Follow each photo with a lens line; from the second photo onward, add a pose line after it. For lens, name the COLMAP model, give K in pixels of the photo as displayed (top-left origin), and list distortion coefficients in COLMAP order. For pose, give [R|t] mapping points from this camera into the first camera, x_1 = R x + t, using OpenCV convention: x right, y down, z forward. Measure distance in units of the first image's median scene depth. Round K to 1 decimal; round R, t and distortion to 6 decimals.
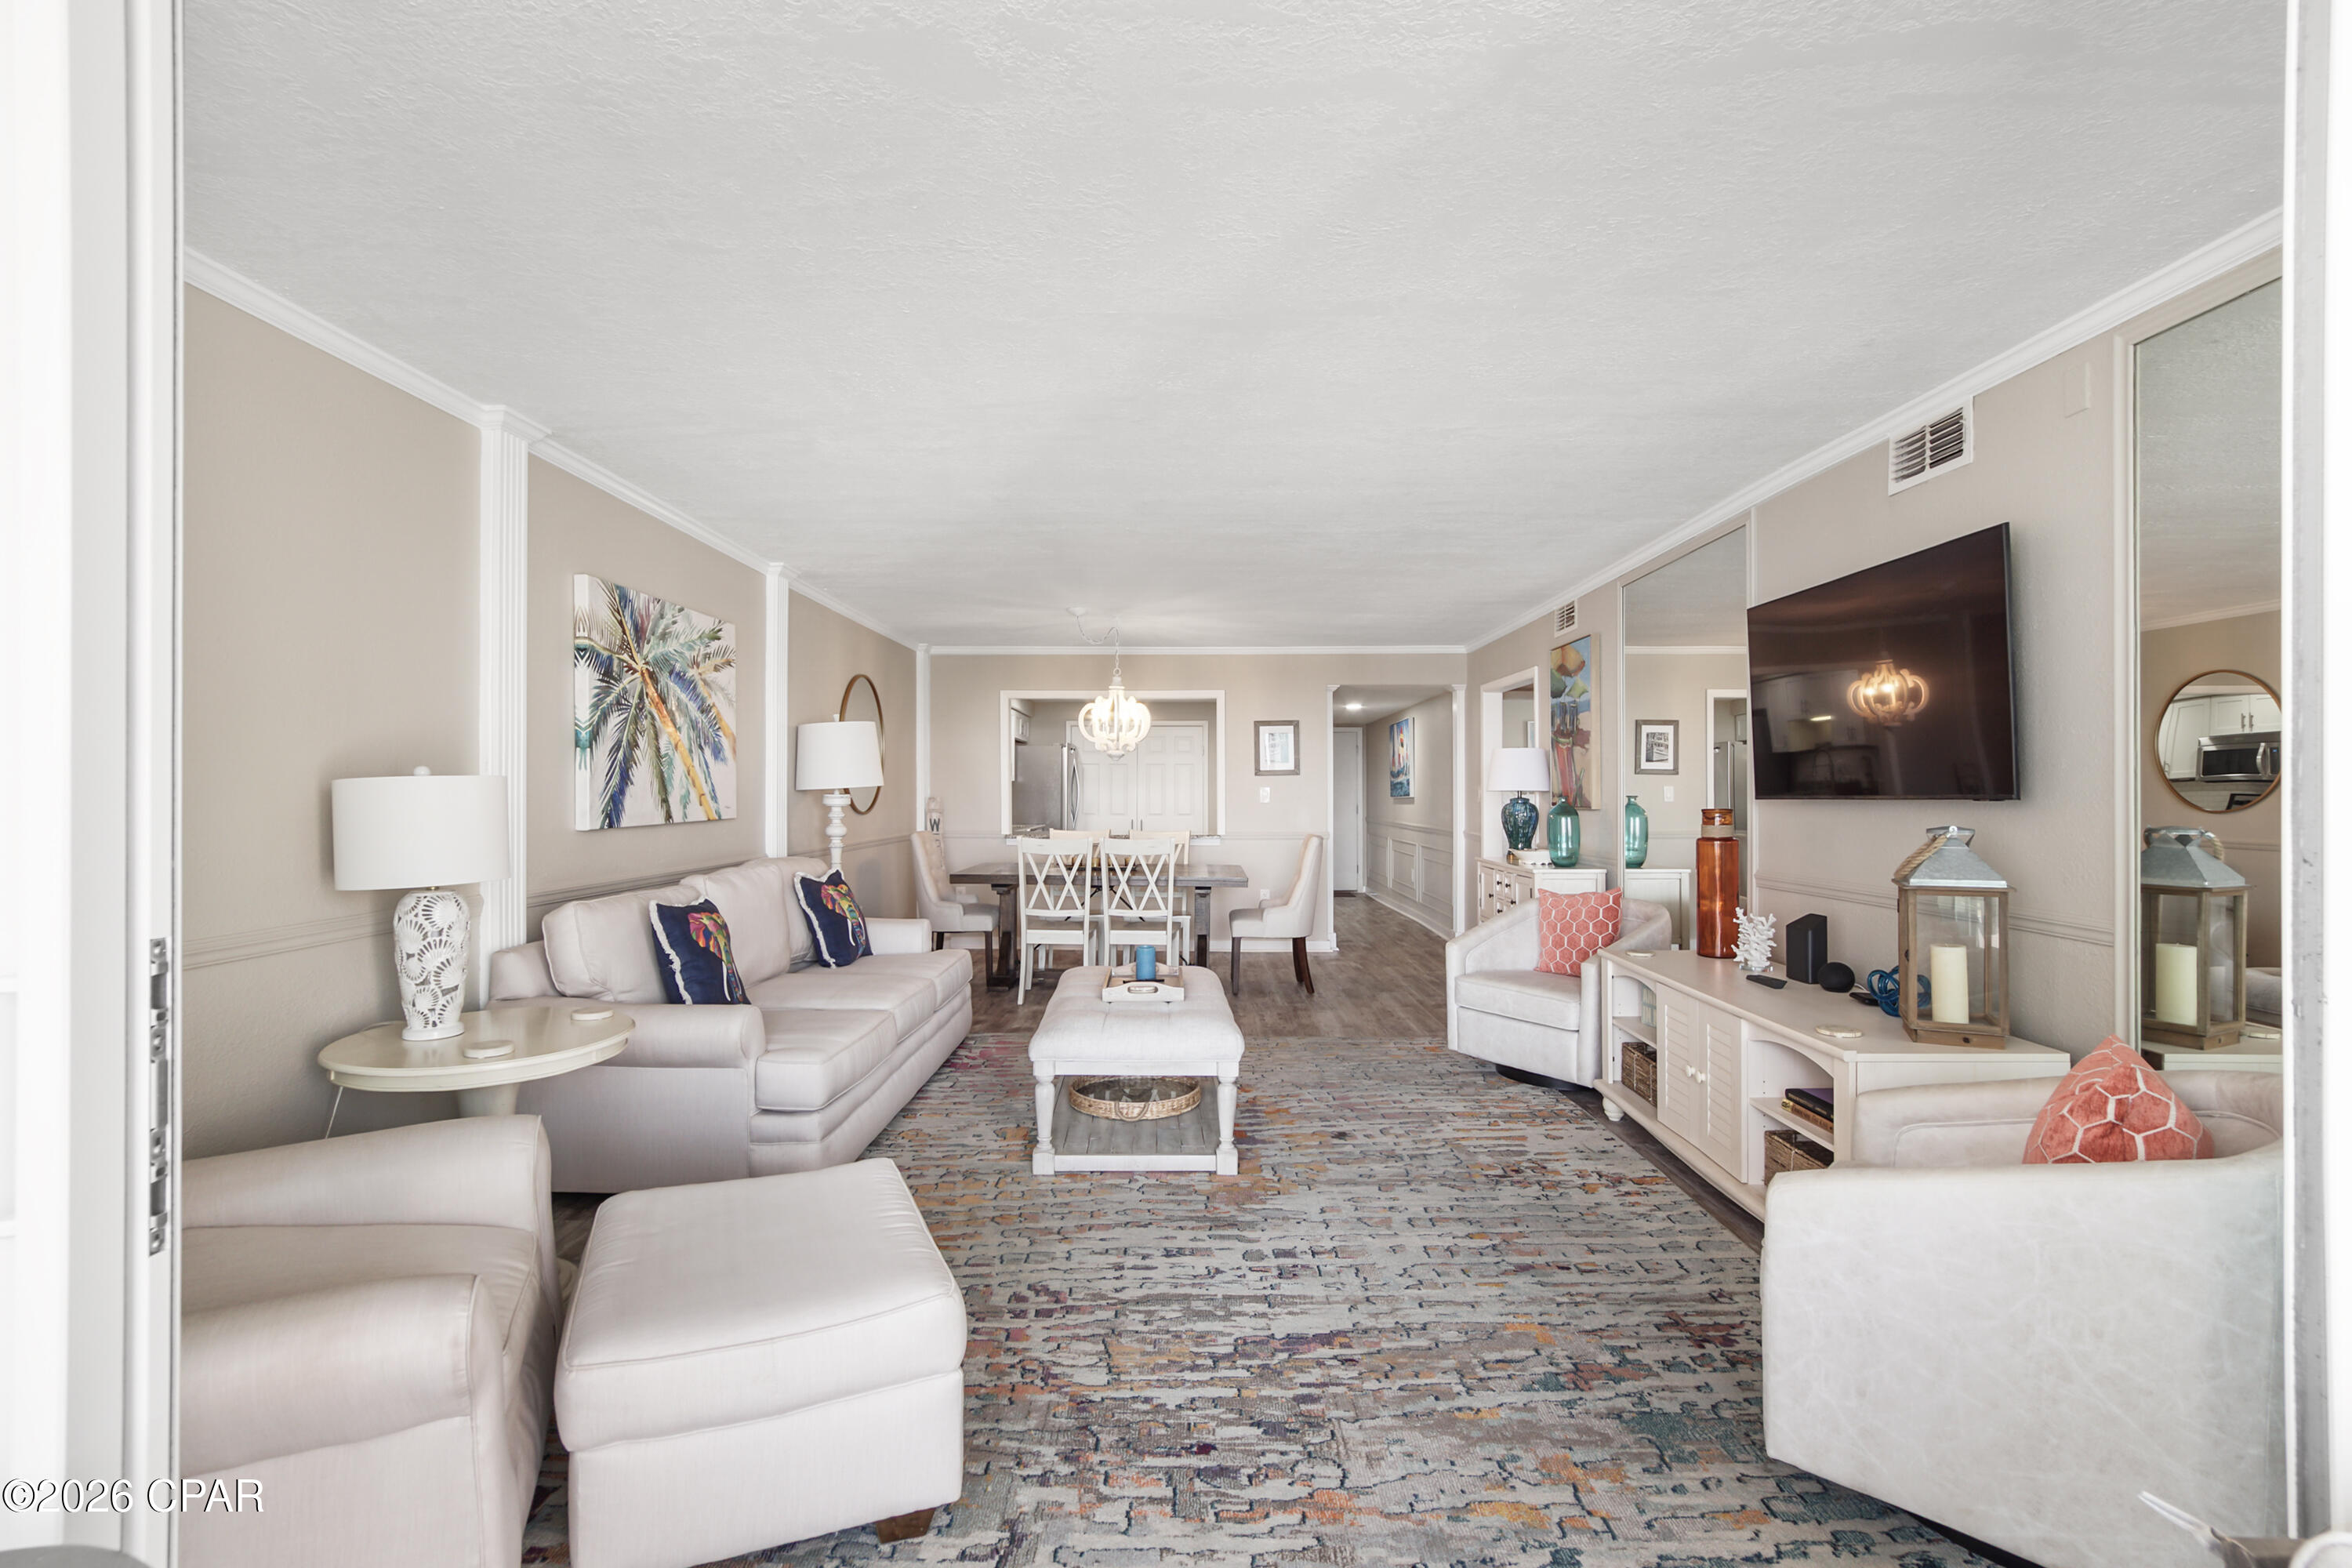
lens RADIAL K [[1058.2, 0, 1176.0], [0, 1058.2, 784.0], [0, 0, 1]] dist [0.000514, -0.000032]
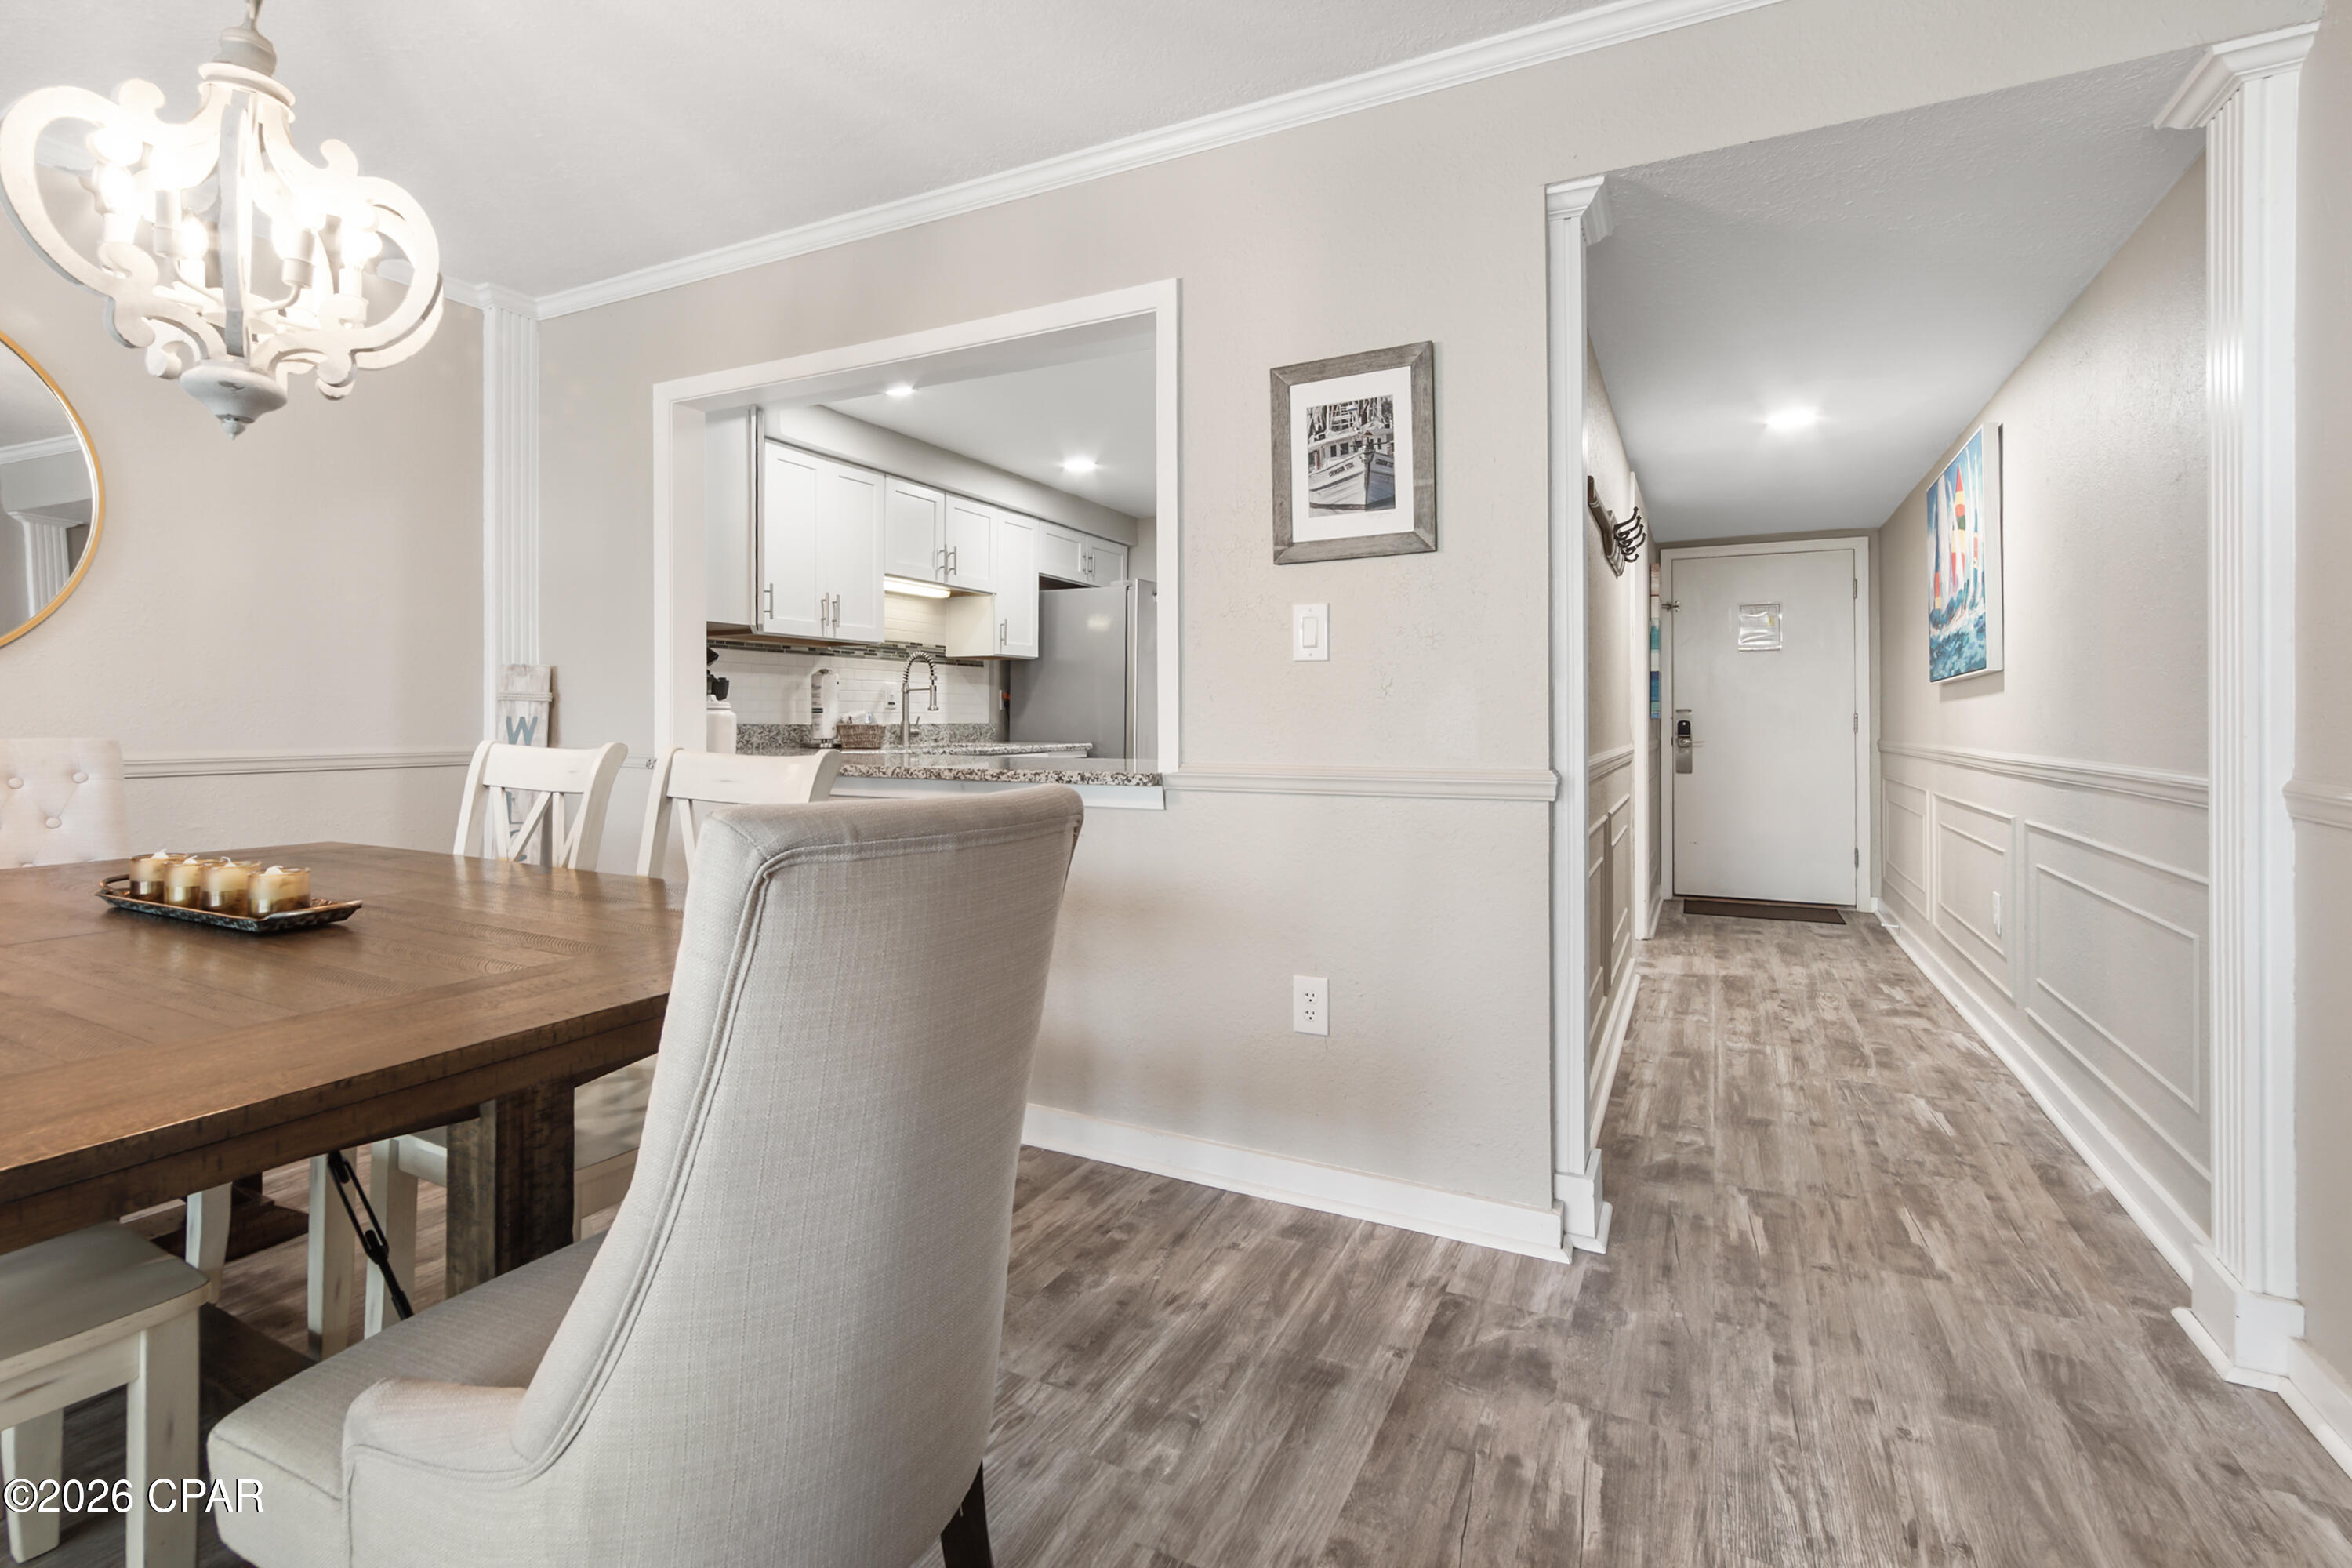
lens RADIAL K [[1070.3, 0, 1172.8], [0, 1070.3, 711.9], [0, 0, 1]] dist [-0.000112, -0.000003]
pose [[0.897237, -0.000873, -0.441548, 0.287535], [-0.000341, 0.999996, -0.002670, 0.052268], [0.441549, 0.002546, 0.897233, 1.206216]]
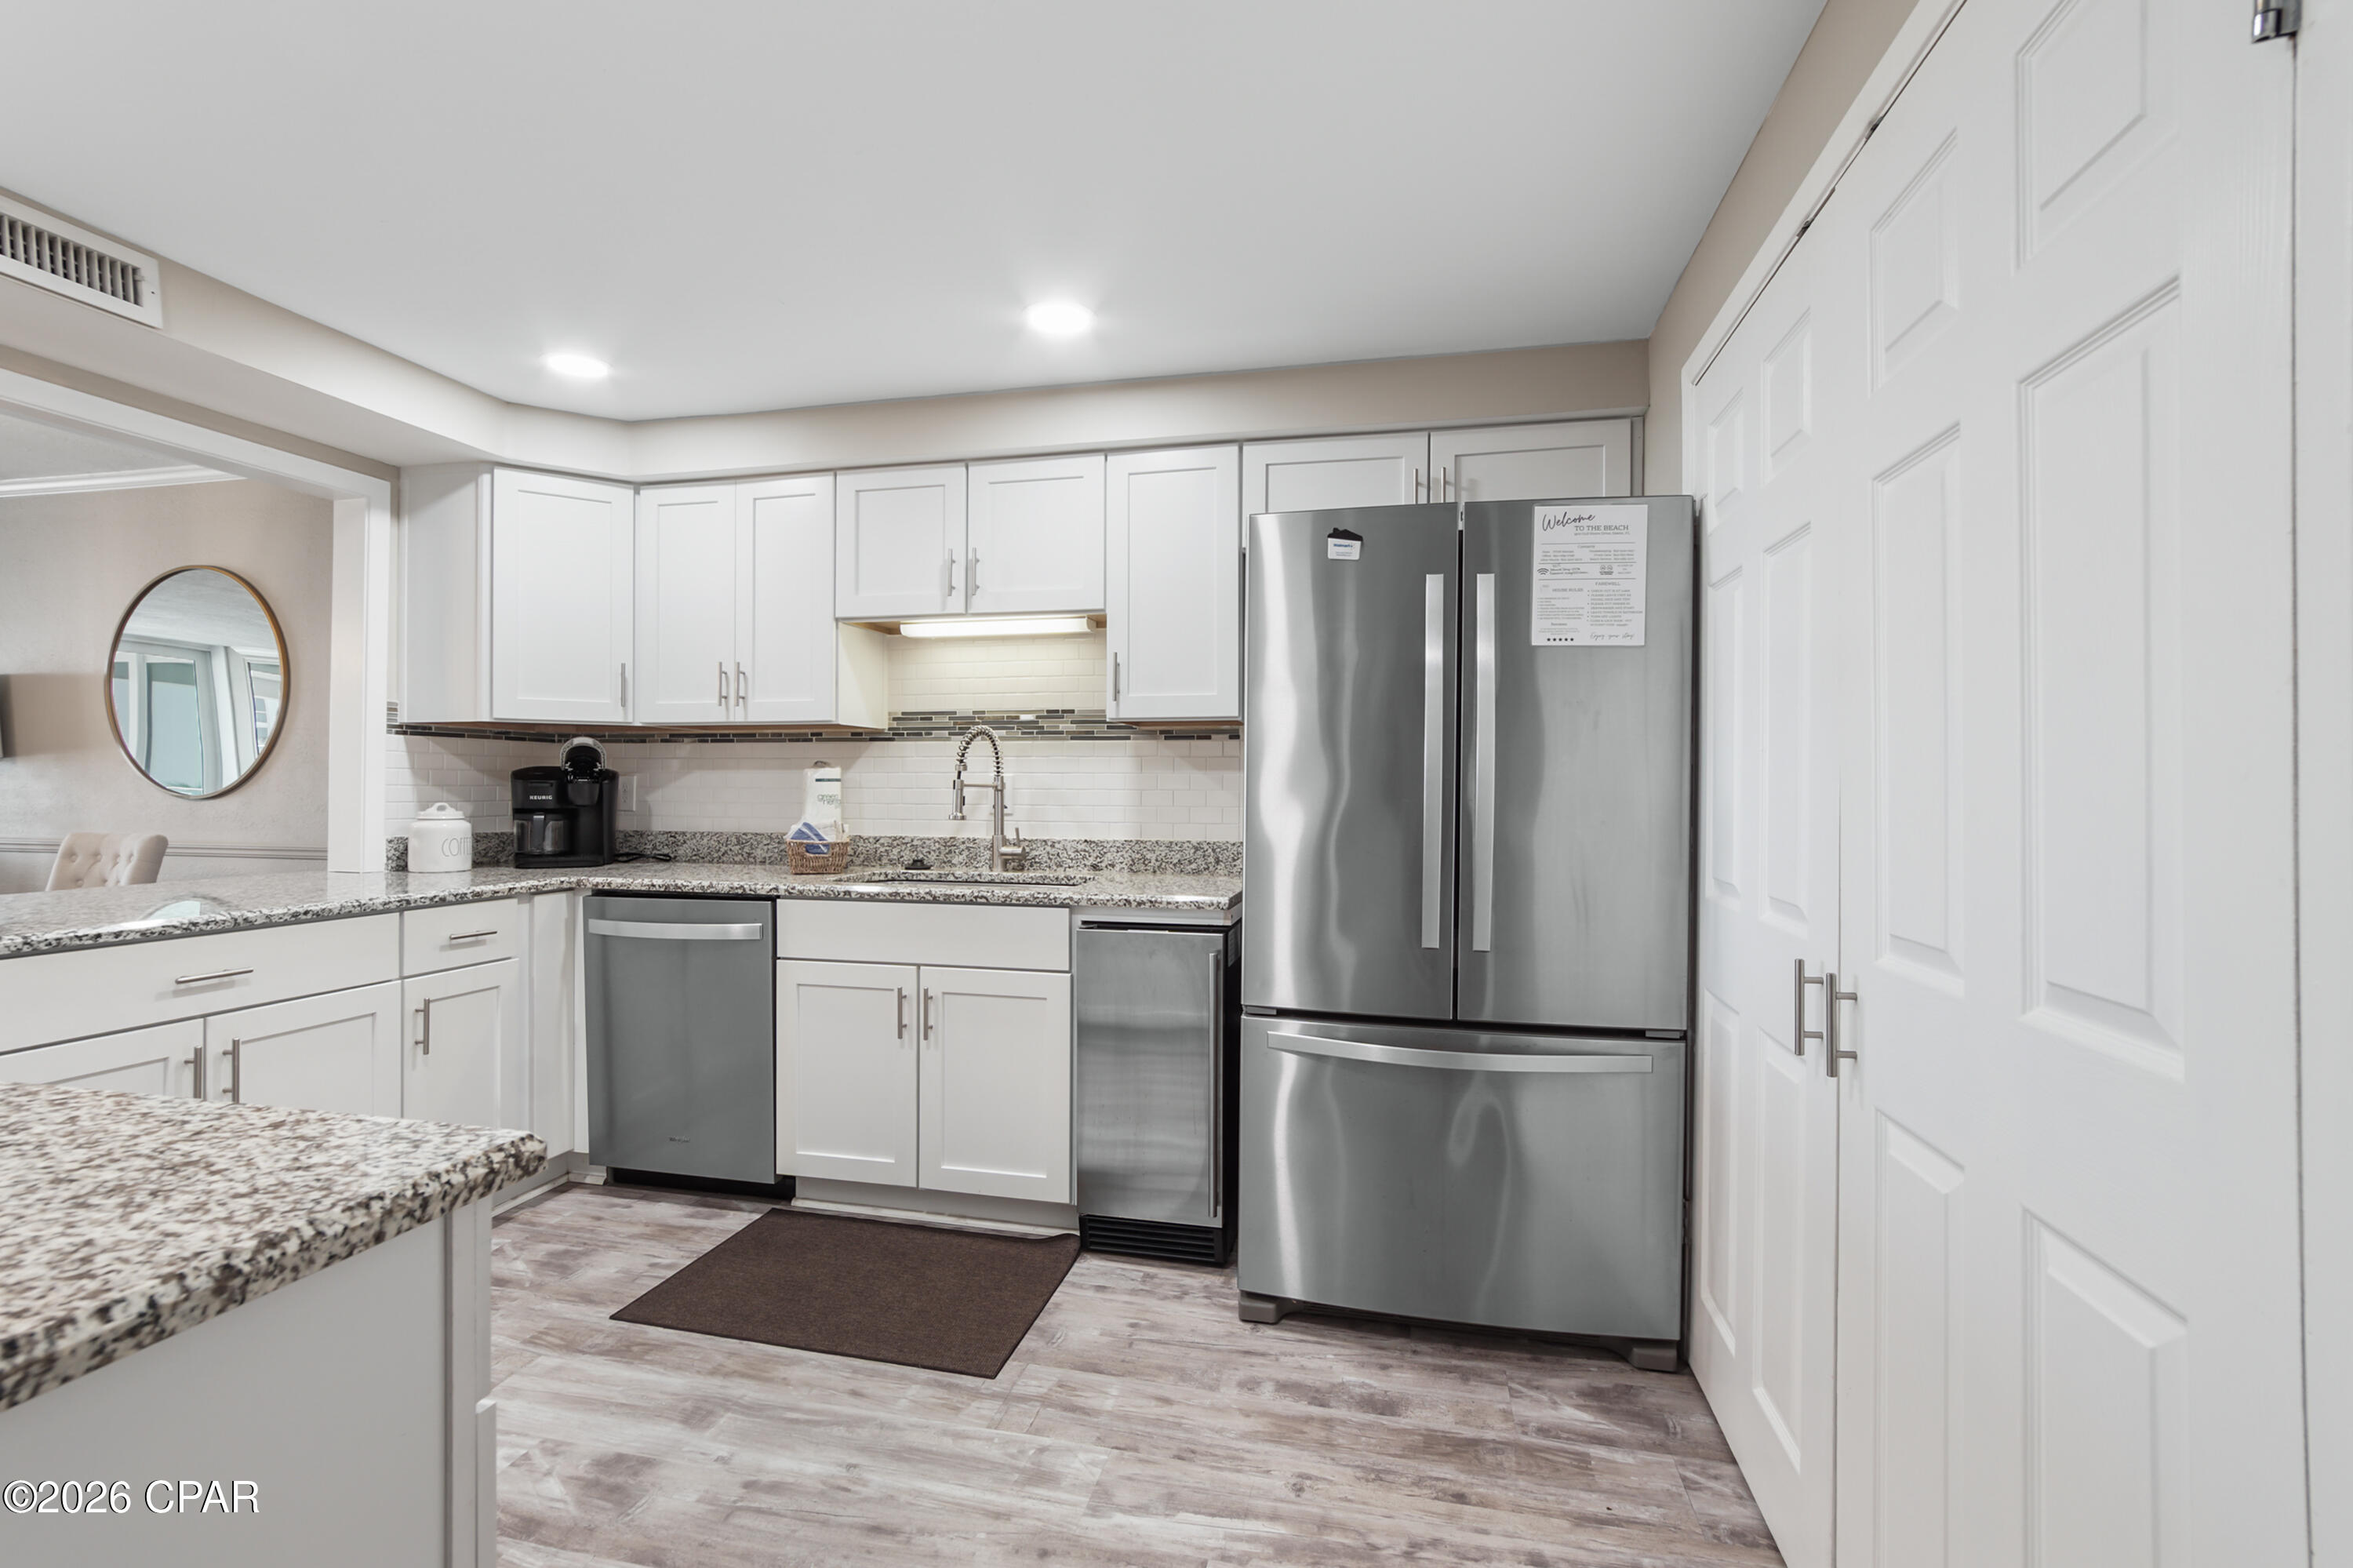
lens RADIAL K [[1069.6, 0, 1178.8], [0, 1069.6, 764.5], [0, 0, 1]] dist [-0.003121, -0.000482]
pose [[-0.211770, -0.016212, -0.977185, 0.227375], [-0.000087, 0.999863, -0.016569, 0.027876], [0.977320, -0.003424, -0.211742, 2.205529]]
